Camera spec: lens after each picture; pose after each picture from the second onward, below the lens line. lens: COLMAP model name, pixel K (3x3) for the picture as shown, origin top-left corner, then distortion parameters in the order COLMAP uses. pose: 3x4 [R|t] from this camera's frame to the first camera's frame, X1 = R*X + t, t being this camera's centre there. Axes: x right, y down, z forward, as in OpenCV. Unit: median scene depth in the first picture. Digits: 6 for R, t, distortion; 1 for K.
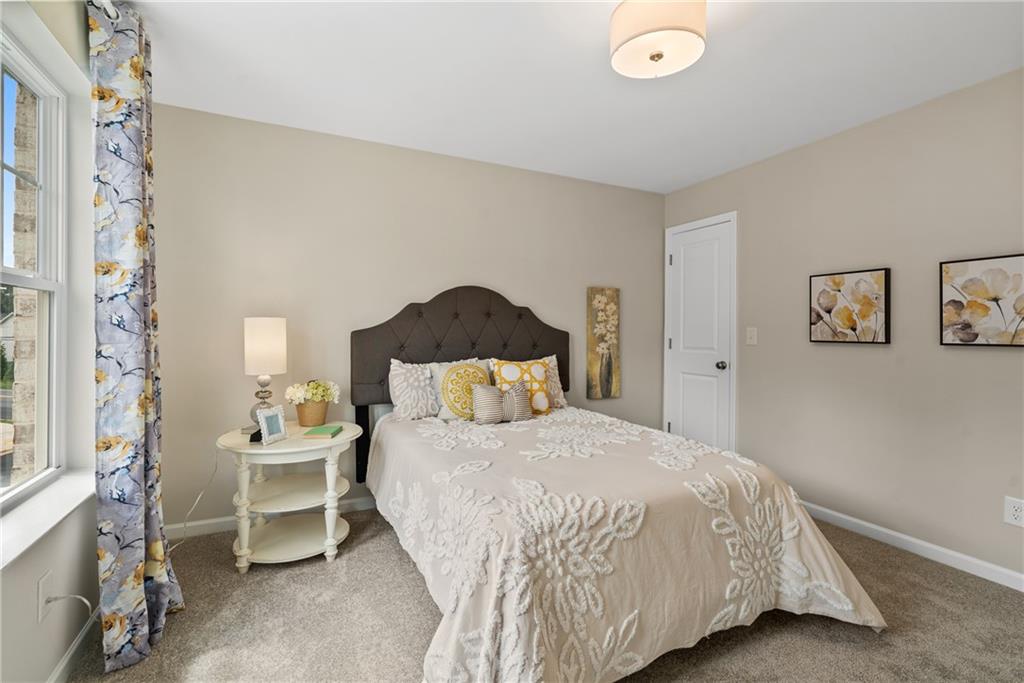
lens RADIAL K [[466.6, 0, 511.4], [0, 466.6, 331.1], [0, 0, 1]] dist [-0.004488, -0.000275]
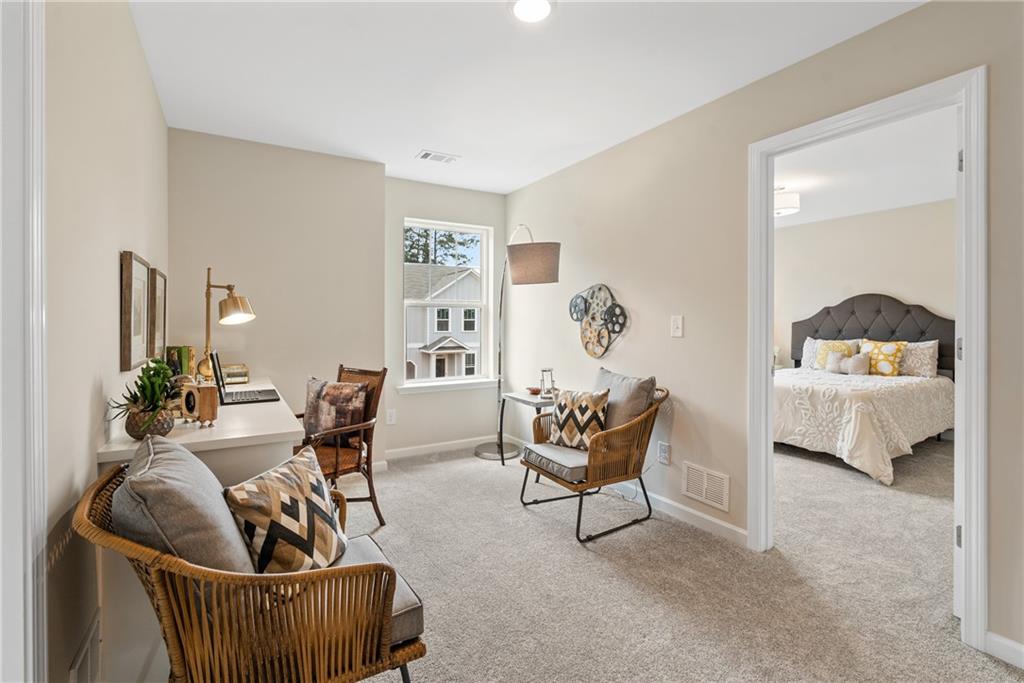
lens RADIAL K [[464.9, 0, 513.5], [0, 464.9, 320.9], [0, 0, 1]] dist [0.000587, 0.000202]
pose [[0.088453, -0.007919, -0.996049, 1.554530], [-0.004344, 0.999956, -0.008336, 0.015204], [0.996071, 0.005064, 0.088415, -0.378398]]
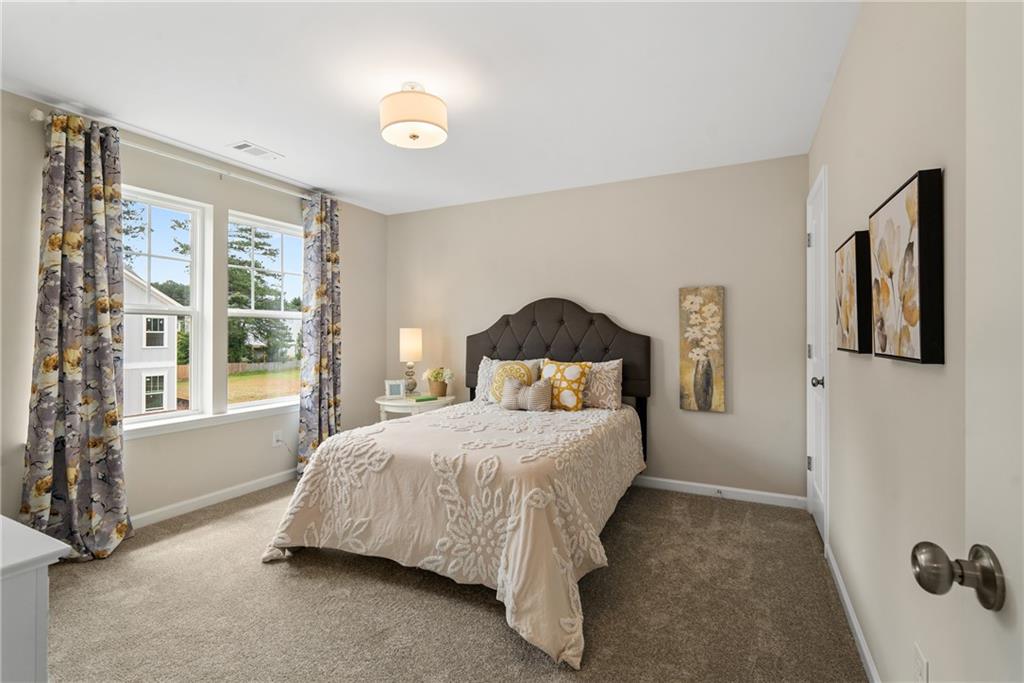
lens RADIAL K [[466.6, 0, 511.4], [0, 466.6, 331.1], [0, 0, 1]] dist [-0.004488, -0.000275]
pose [[0.602756, -0.011943, -0.797836, 0.908695], [0.001763, 0.999905, -0.013636, 0.004566], [0.797924, 0.006813, 0.602720, 0.229258]]
